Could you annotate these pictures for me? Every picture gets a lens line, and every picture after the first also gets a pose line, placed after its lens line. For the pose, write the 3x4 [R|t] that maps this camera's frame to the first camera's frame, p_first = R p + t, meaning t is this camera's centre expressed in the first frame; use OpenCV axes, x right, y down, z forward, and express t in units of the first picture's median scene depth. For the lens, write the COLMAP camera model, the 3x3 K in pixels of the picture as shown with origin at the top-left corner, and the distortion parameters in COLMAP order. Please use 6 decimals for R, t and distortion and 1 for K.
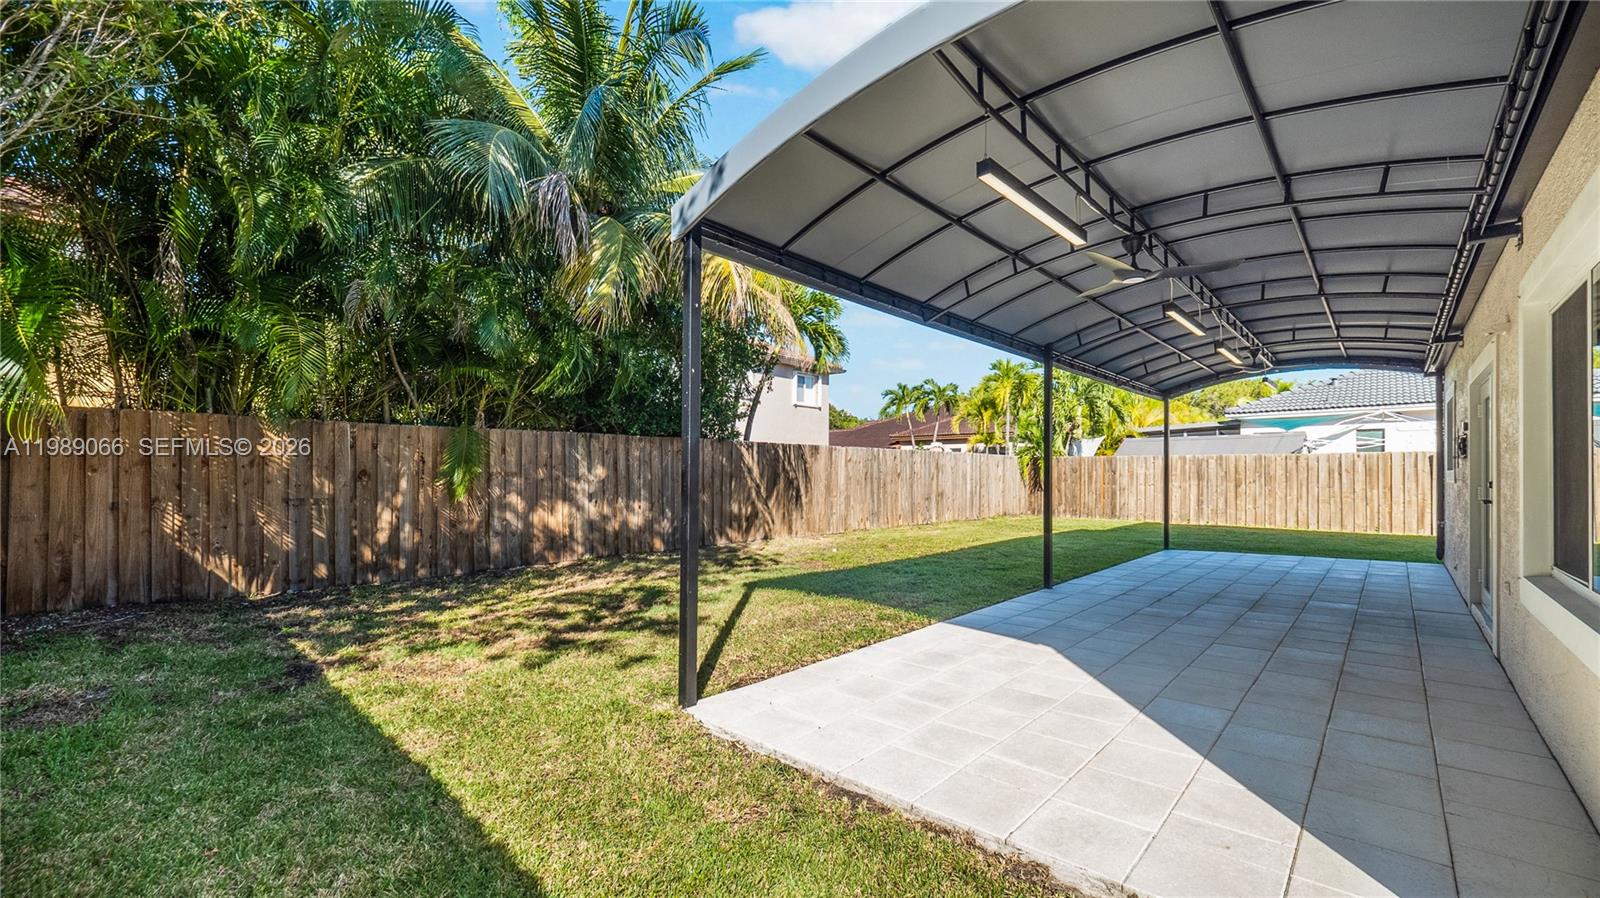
lens RADIAL K [[683.3, 0, 802.4], [0, 683.3, 473.2], [0, 0, 1]] dist [-0.014350, -0.000534]
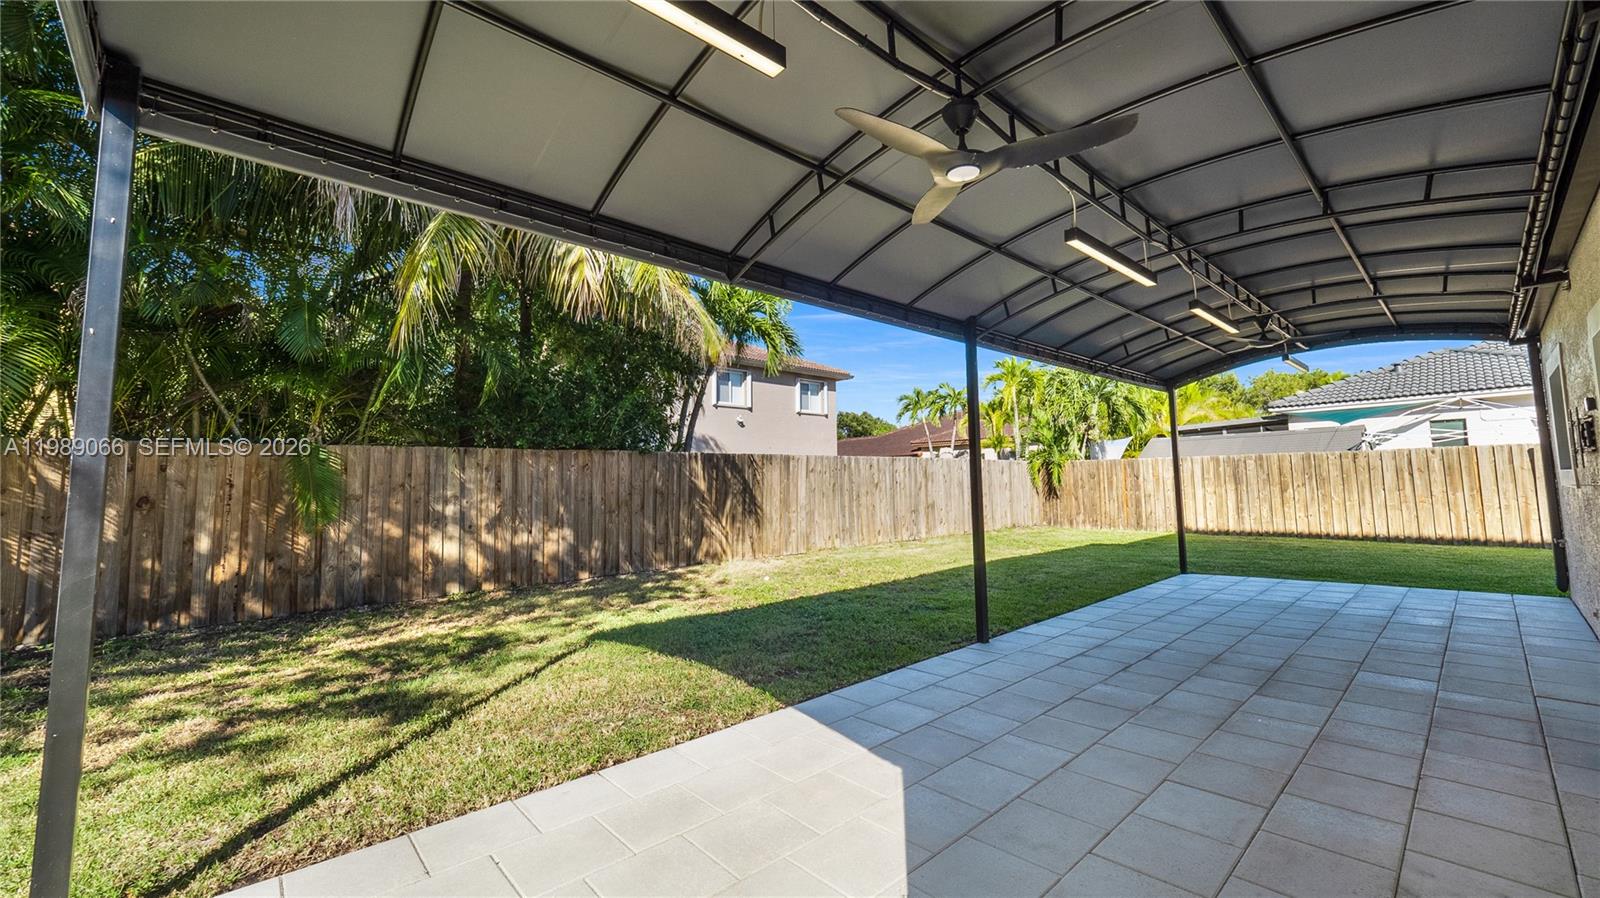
lens RADIAL K [[649.5, 0, 800.9], [0, 649.5, 423.8], [0, 0, 1]] dist [-0.010936, 0.000518]
pose [[0.995078, -0.027649, -0.095156, 0.131744], [0.019184, 0.995869, -0.088751, -0.004513], [0.097217, 0.086489, 0.991498, 0.146169]]
